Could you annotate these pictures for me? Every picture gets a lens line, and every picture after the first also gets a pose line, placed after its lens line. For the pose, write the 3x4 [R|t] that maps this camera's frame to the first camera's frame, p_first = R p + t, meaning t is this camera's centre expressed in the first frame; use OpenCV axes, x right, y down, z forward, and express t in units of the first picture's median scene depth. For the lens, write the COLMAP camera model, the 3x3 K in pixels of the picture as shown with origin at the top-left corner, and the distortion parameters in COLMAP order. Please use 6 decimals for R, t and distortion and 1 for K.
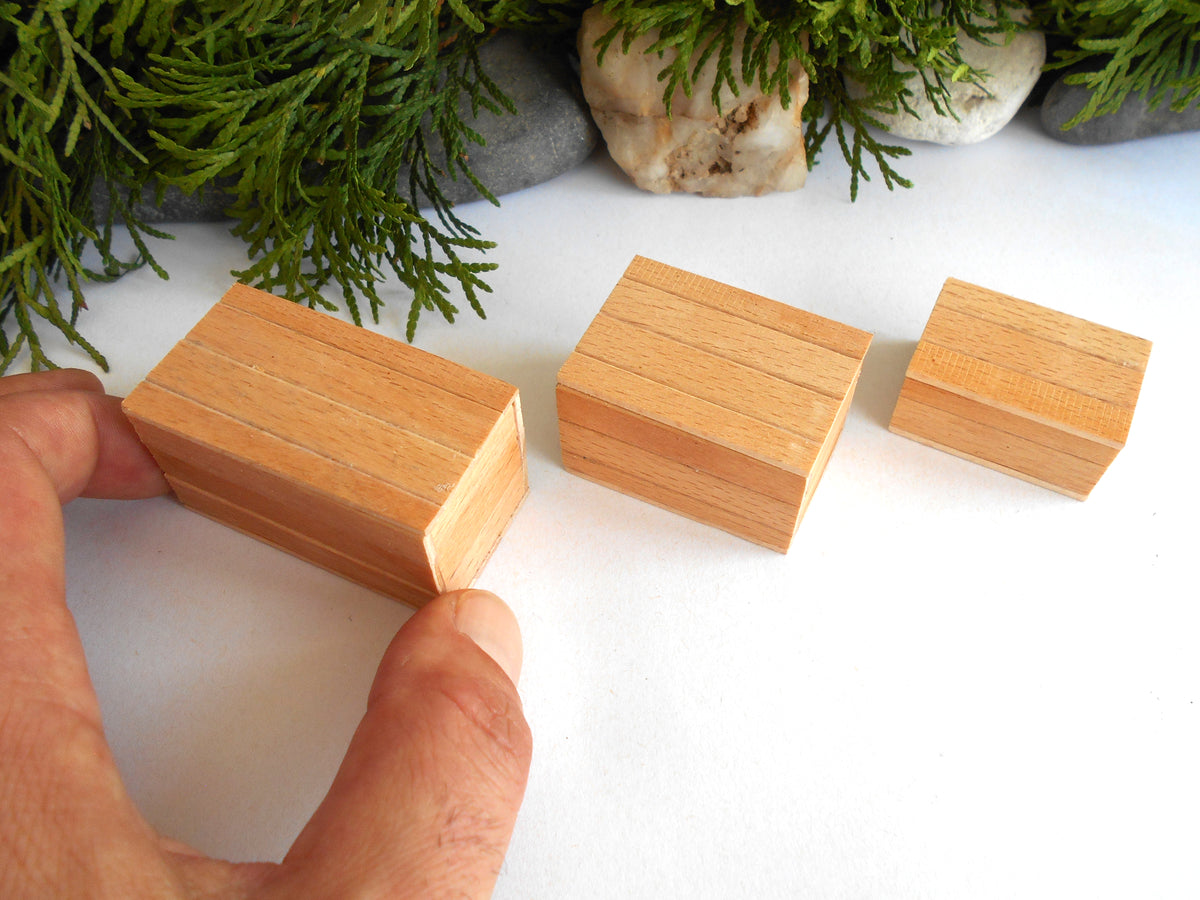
lens RADIAL K [[997.5, 0, 596.6], [0, 997.5, 433.6], [0, 0, 1]] dist [-0.028950, 0.030608]
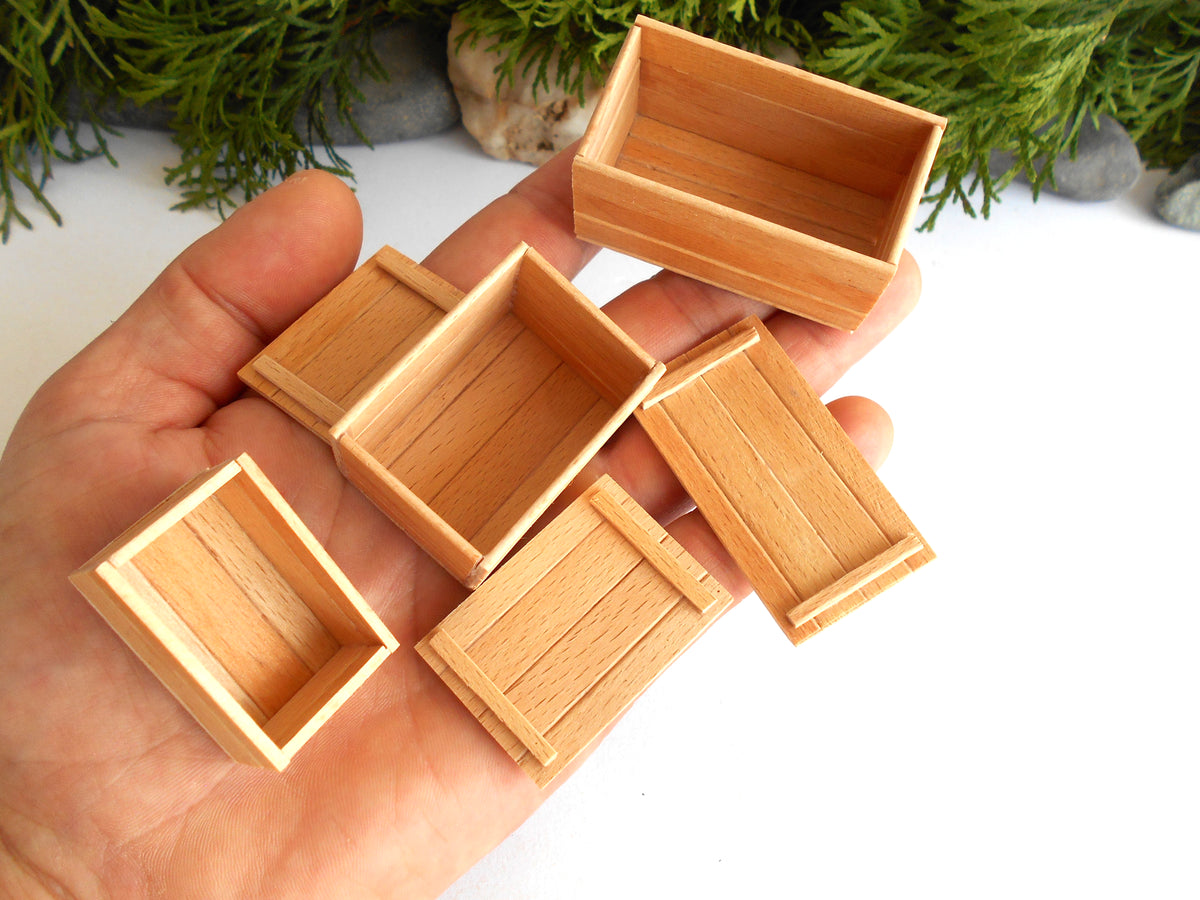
lens RADIAL K [[997.5, 0, 588.6], [0, 997.5, 428.0], [0, 0, 1]] dist [-0.028950, 0.030608]
pose [[0.989333, 0.145657, 0.002170, 0.247331], [-0.145665, 0.989327, 0.003793, 0.095359], [-0.001594, -0.004069, 0.999990, -0.341909]]
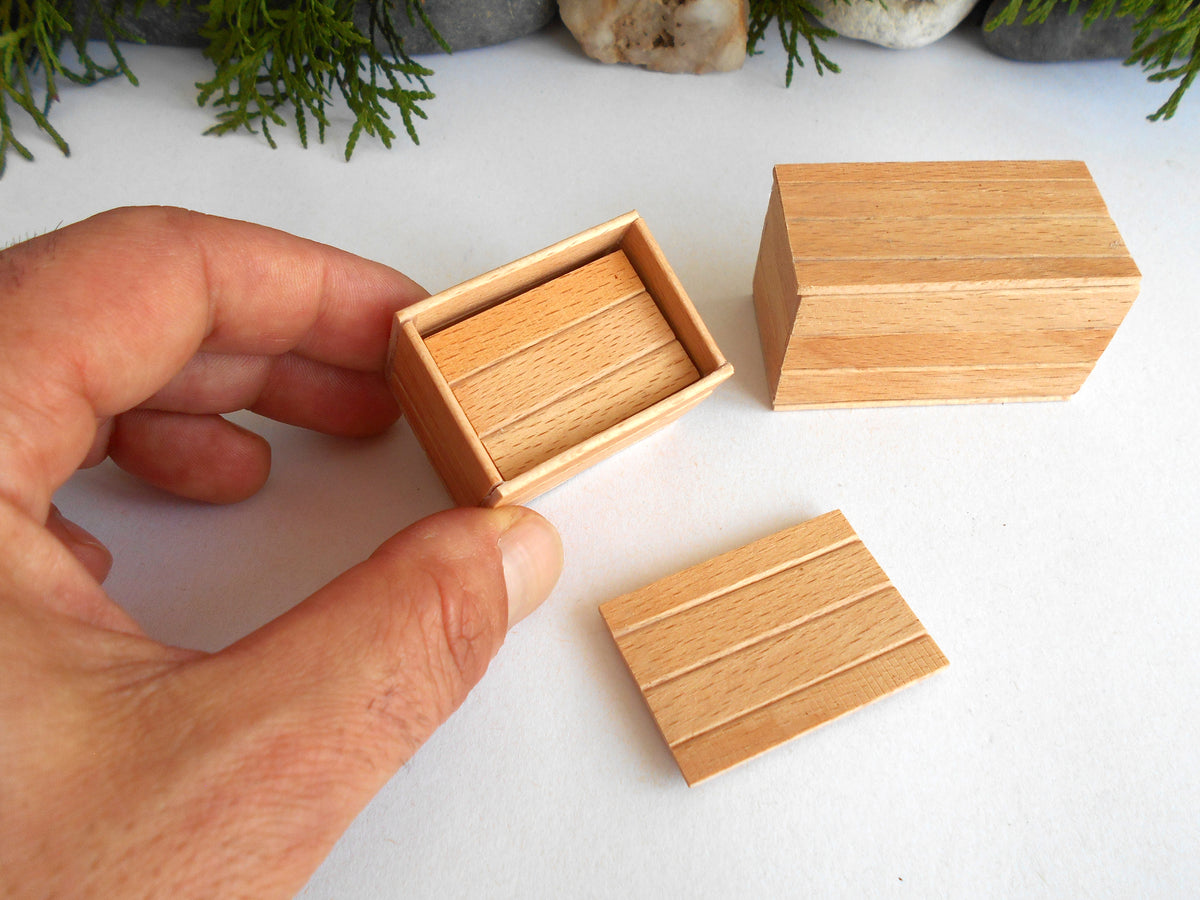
lens RADIAL K [[997.5, 0, 593.6], [0, 997.5, 433.3], [0, 0, 1]] dist [-0.028950, 0.030608]
pose [[0.992994, 0.112288, -0.036813, 0.144623], [-0.112585, 0.993623, -0.006099, 0.172394], [0.035893, 0.010201, 0.999304, -0.057782]]
